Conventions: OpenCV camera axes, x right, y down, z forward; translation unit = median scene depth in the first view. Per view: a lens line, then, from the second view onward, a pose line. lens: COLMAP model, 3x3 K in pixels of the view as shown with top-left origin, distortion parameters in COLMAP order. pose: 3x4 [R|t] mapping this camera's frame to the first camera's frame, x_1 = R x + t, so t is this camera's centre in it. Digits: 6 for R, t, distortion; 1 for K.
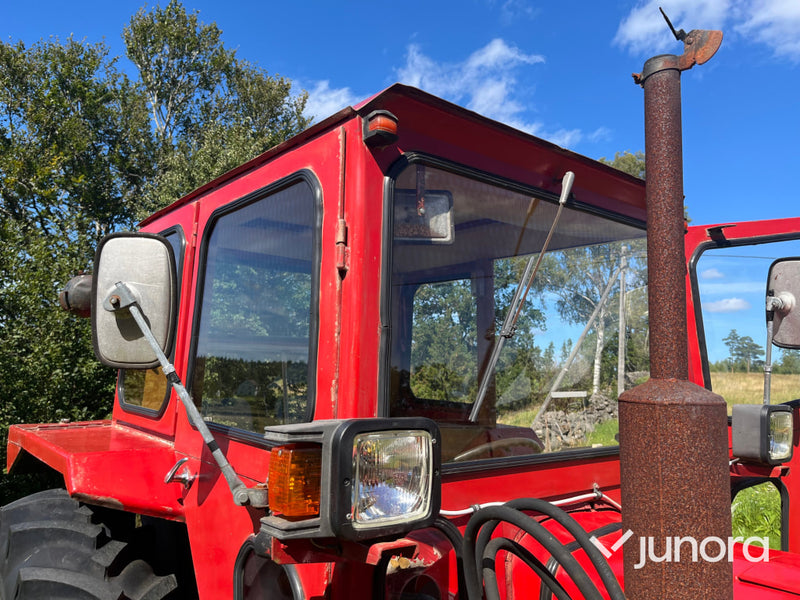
lens RADIAL K [[608.9, 0, 397.5], [0, 608.9, 302.7], [0, 0, 1]] dist [0.047032, -0.076140]
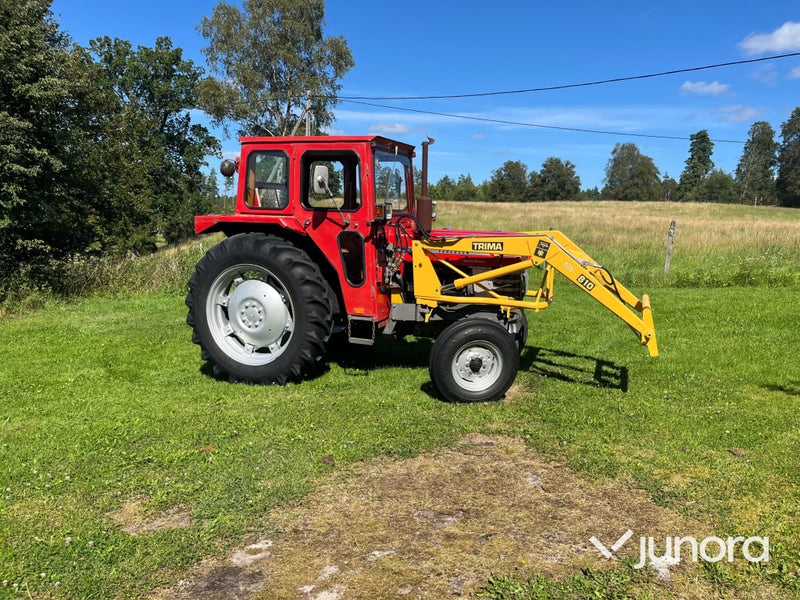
lens RADIAL K [[608.9, 0, 406.0], [0, 608.9, 297.9], [0, 0, 1]] dist [0.047032, -0.076140]
pose [[0.854286, -0.090687, 0.511832, -0.055145], [-0.050479, 0.965536, 0.255327, -0.008493], [-0.517347, -0.243959, 0.820266, -0.078040]]
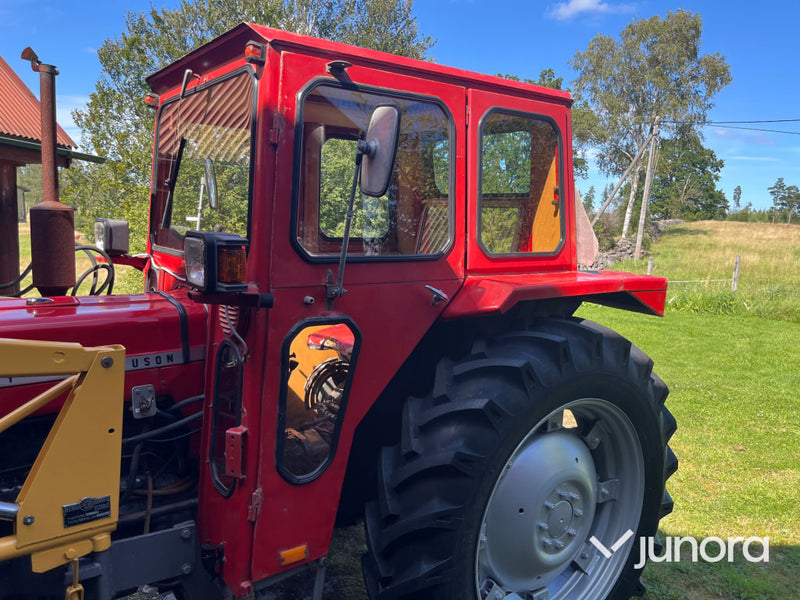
lens RADIAL K [[608.9, 0, 402.0], [0, 608.9, 303.8], [0, 0, 1]] dist [0.047032, -0.076140]
pose [[0.998080, 0.033562, -0.052065, -0.024300], [-0.018902, 0.965429, 0.259982, -0.022152], [0.058991, -0.258498, 0.964209, -0.151376]]
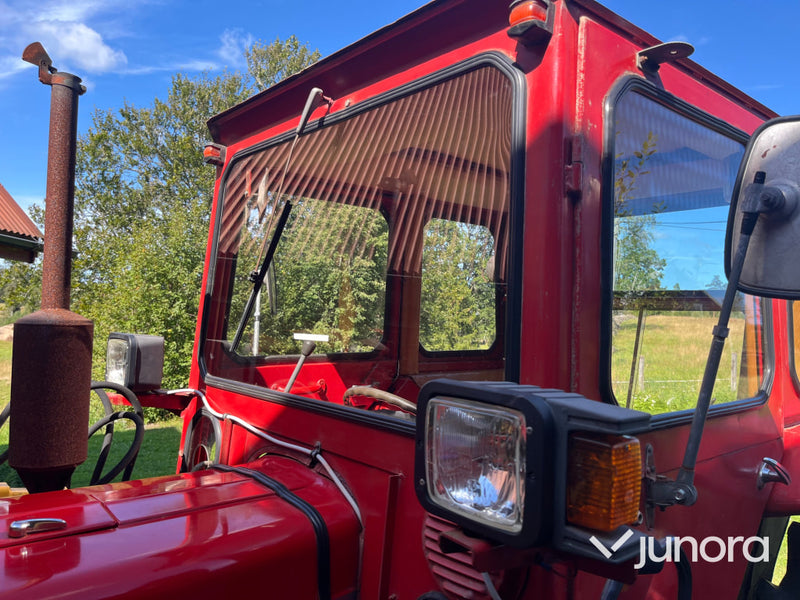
lens RADIAL K [[608.9, 0, 403.1], [0, 608.9, 302.3], [0, 0, 1]] dist [0.047032, -0.076140]
pose [[0.999620, 0.019488, 0.019502, -0.041076], [-0.021369, 0.994615, 0.101407, -0.020048], [-0.017421, -0.101785, 0.994654, -0.129820]]
